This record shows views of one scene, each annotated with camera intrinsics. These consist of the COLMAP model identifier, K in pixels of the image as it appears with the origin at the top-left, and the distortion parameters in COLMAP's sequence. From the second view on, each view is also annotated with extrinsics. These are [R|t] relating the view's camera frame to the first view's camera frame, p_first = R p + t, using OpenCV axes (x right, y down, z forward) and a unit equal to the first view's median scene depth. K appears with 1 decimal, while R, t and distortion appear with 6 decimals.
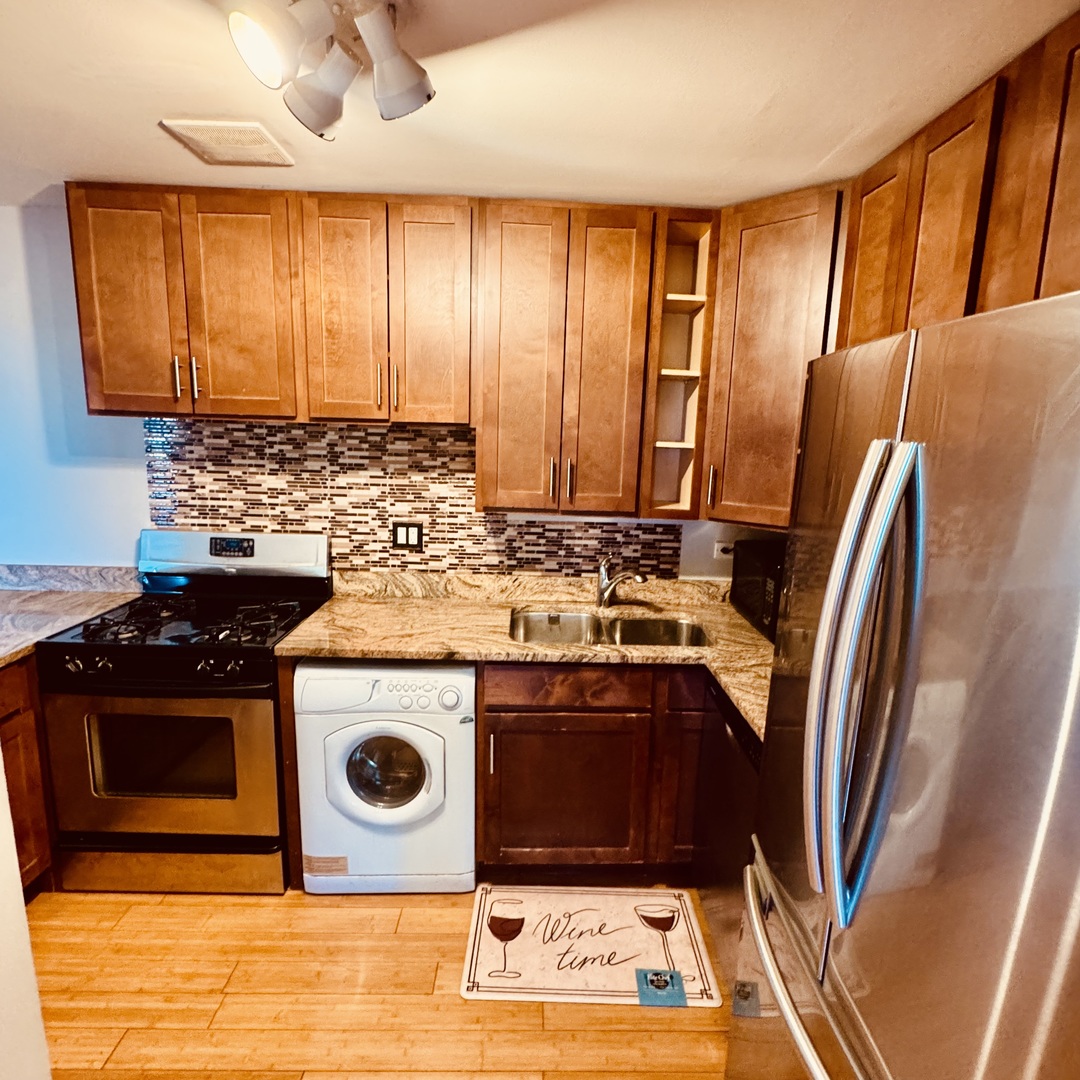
lens RADIAL K [[618.7, 0, 540.0], [0, 618.7, 540.0], [0, 0, 1]] dist [-0.002827, -0.000412]
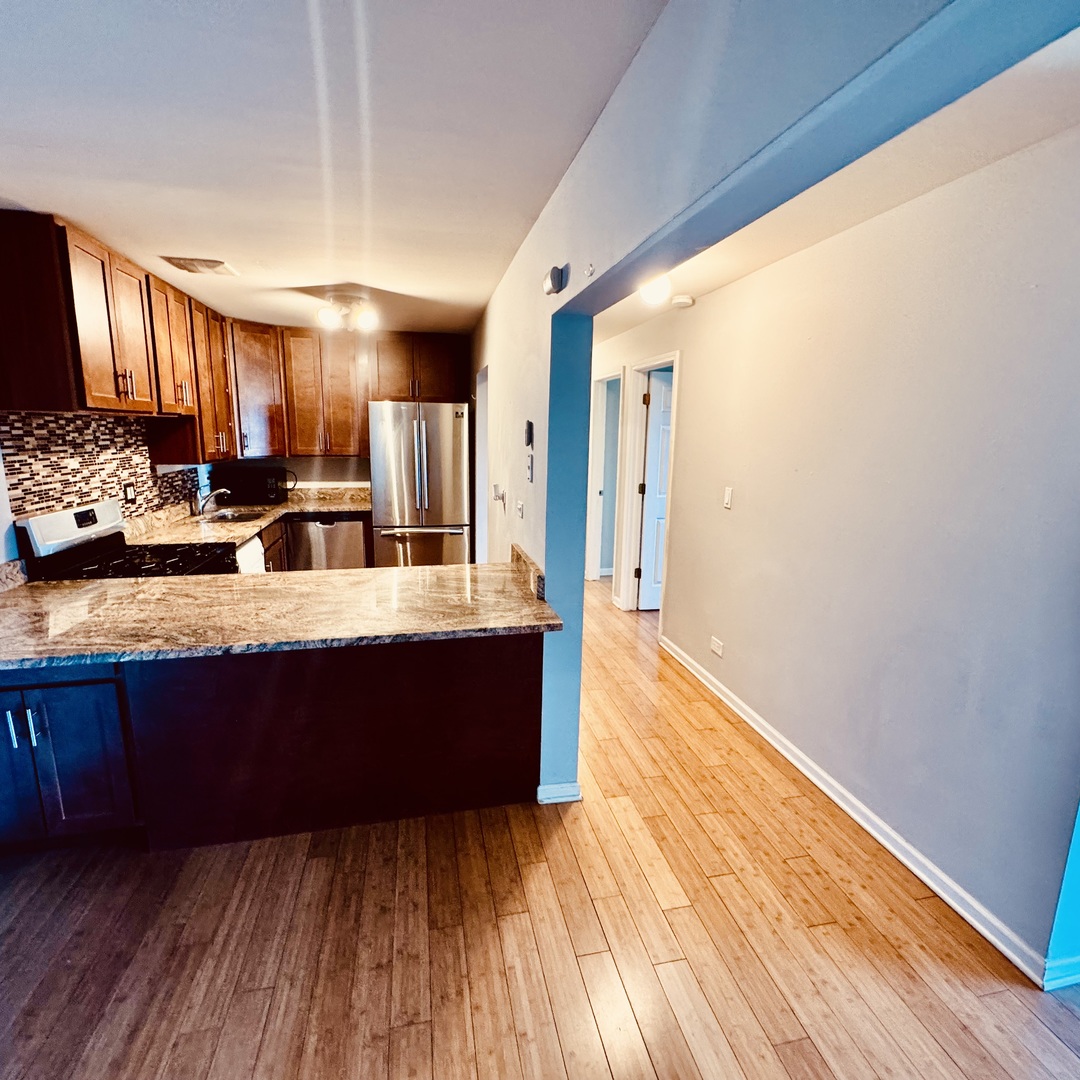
lens RADIAL K [[577.0, 0, 540.0], [0, 577.0, 540.0], [0, 0, 1]] dist [-0.004702, 0.000774]
pose [[-0.192935, -0.218391, 0.956599, -1.726497], [0.157513, 0.955379, 0.249881, -0.088091], [-0.968486, 0.198887, -0.149927, 0.302559]]
